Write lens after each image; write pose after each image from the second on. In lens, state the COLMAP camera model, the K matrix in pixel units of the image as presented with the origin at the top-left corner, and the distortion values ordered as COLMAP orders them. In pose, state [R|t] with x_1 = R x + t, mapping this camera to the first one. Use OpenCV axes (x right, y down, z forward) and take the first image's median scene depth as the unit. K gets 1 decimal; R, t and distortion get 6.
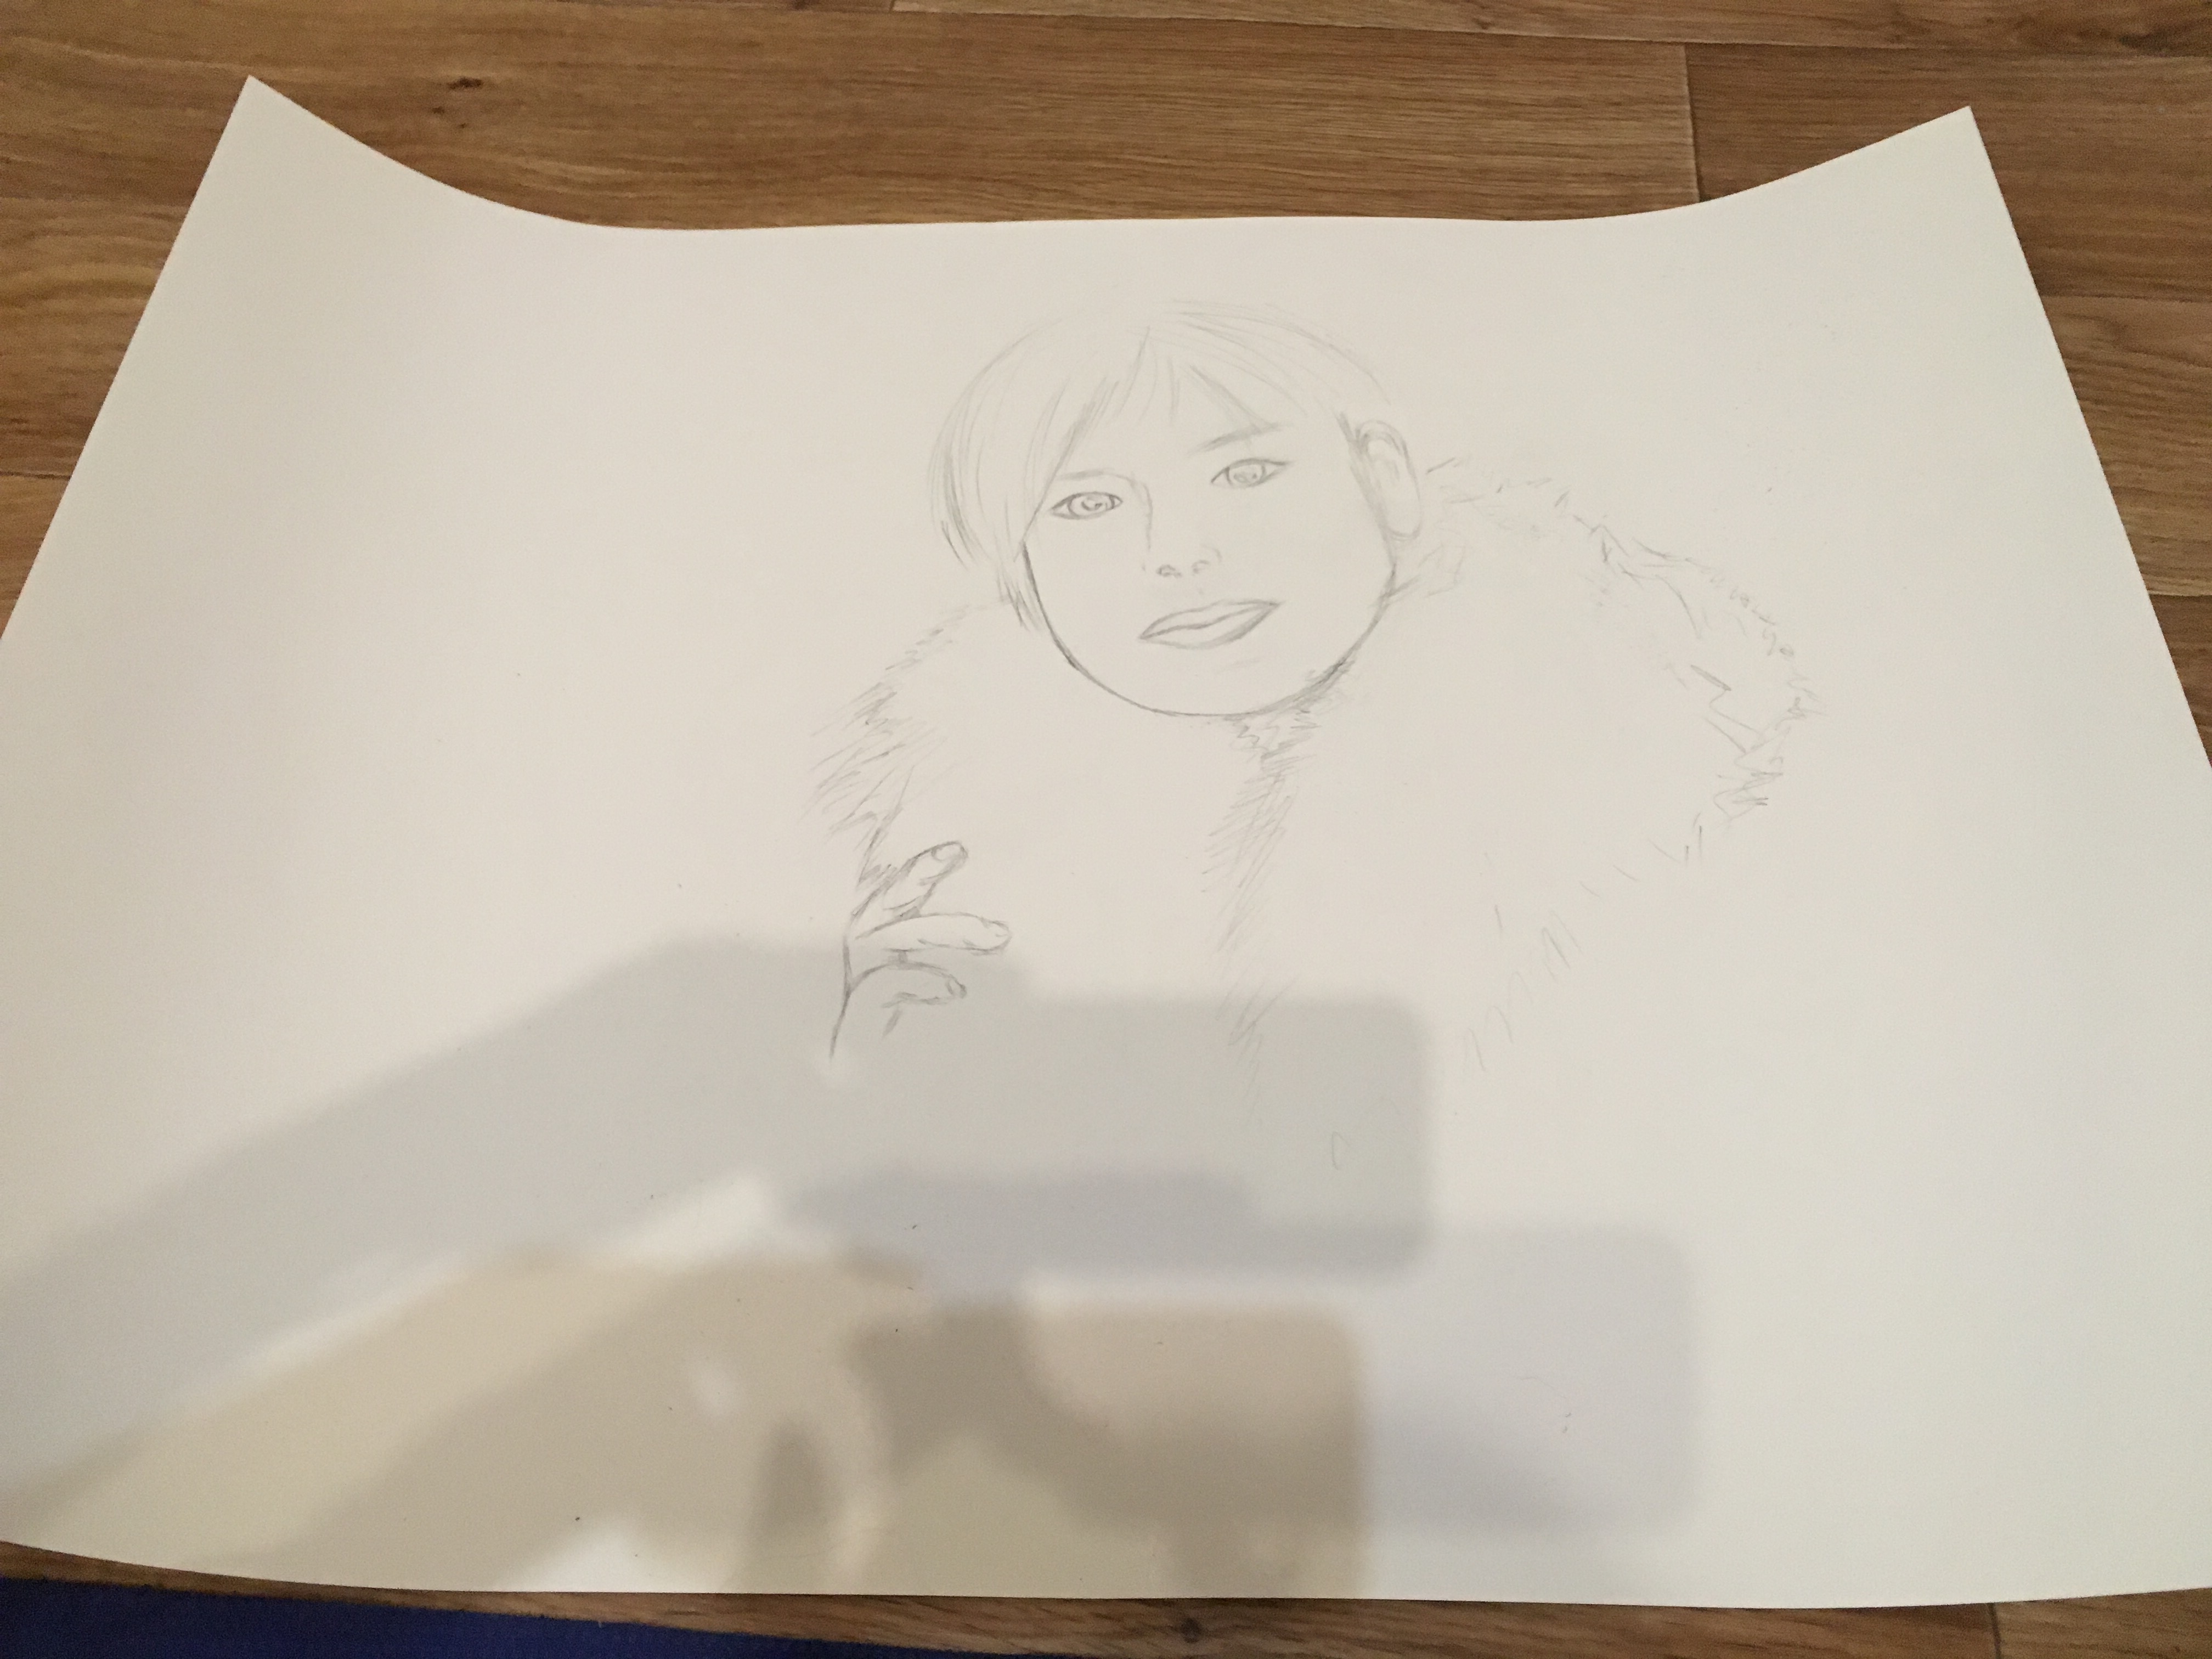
lens RADIAL K [[1803.4, 0, 1088.0], [0, 1803.4, 835.7], [0, 0, 1]] dist [0.065171, -0.115270]
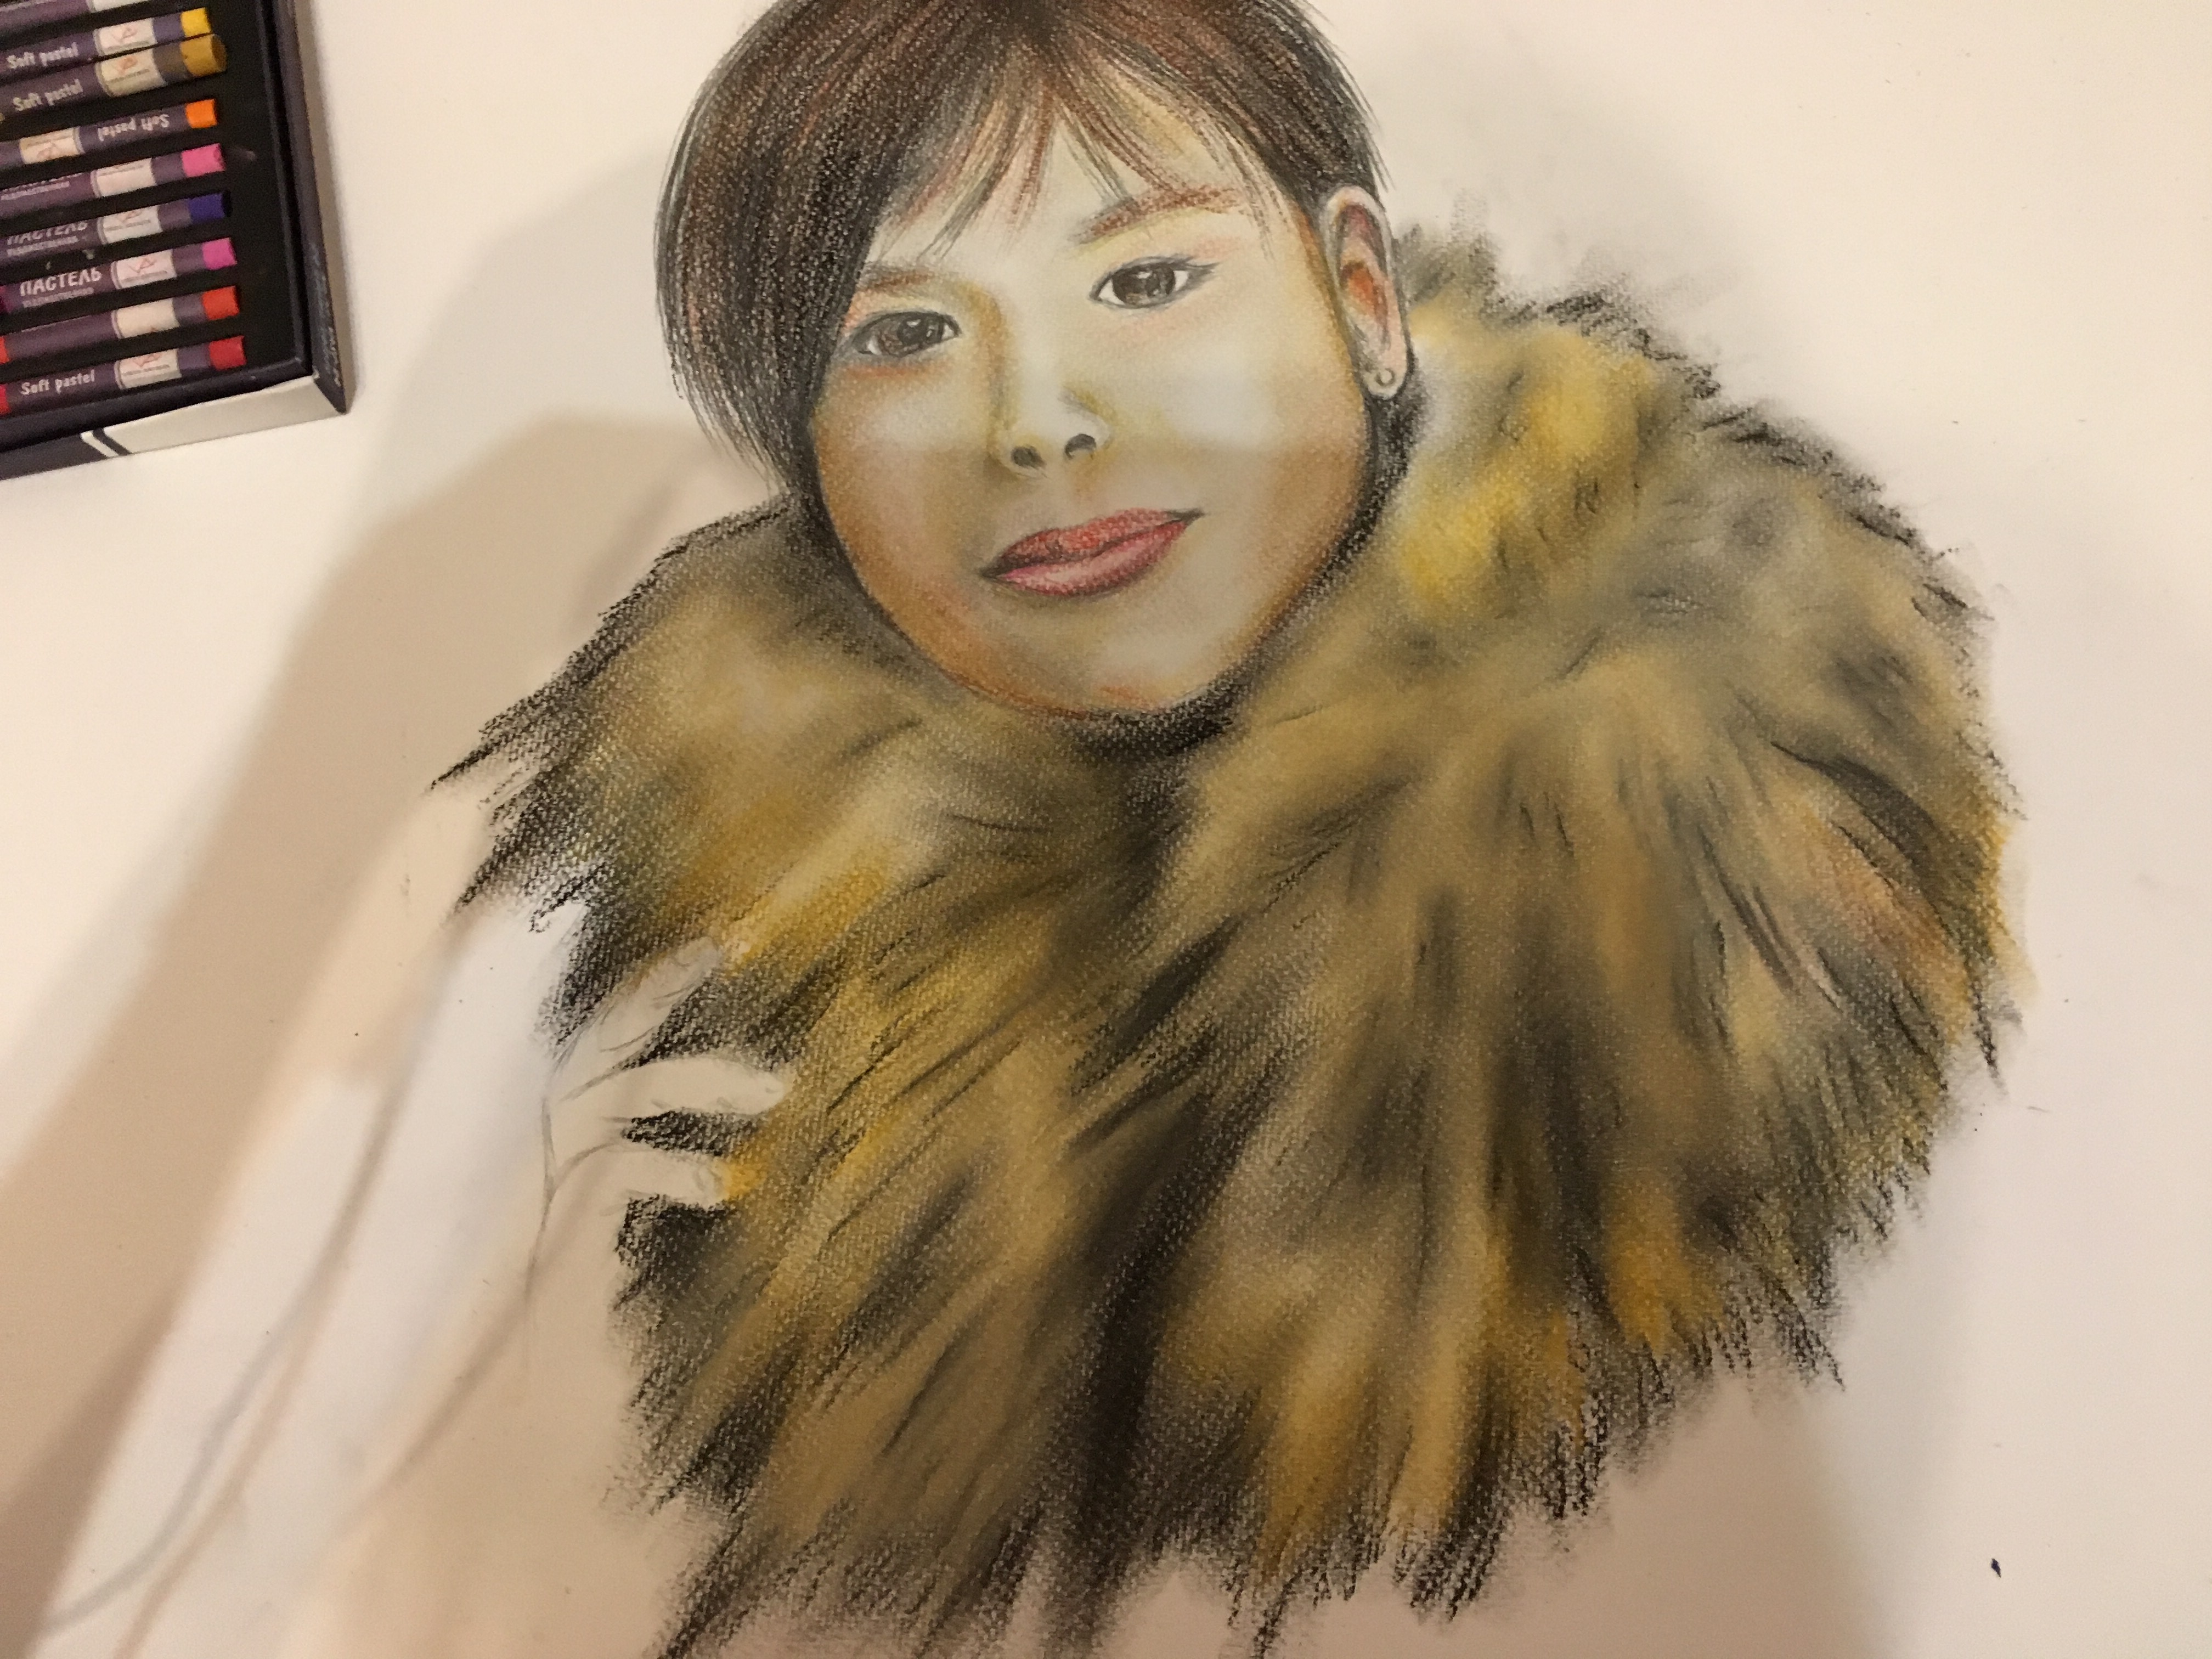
lens RADIAL K [[1803.4, 0, 1088.0], [0, 1803.4, 835.7], [0, 0, 1]] dist [0.065171, -0.115270]
pose [[0.999629, -0.016709, 0.021530, 0.057963], [0.009324, 0.952018, 0.305899, -0.246727], [-0.025608, -0.305585, 0.951820, 0.373719]]
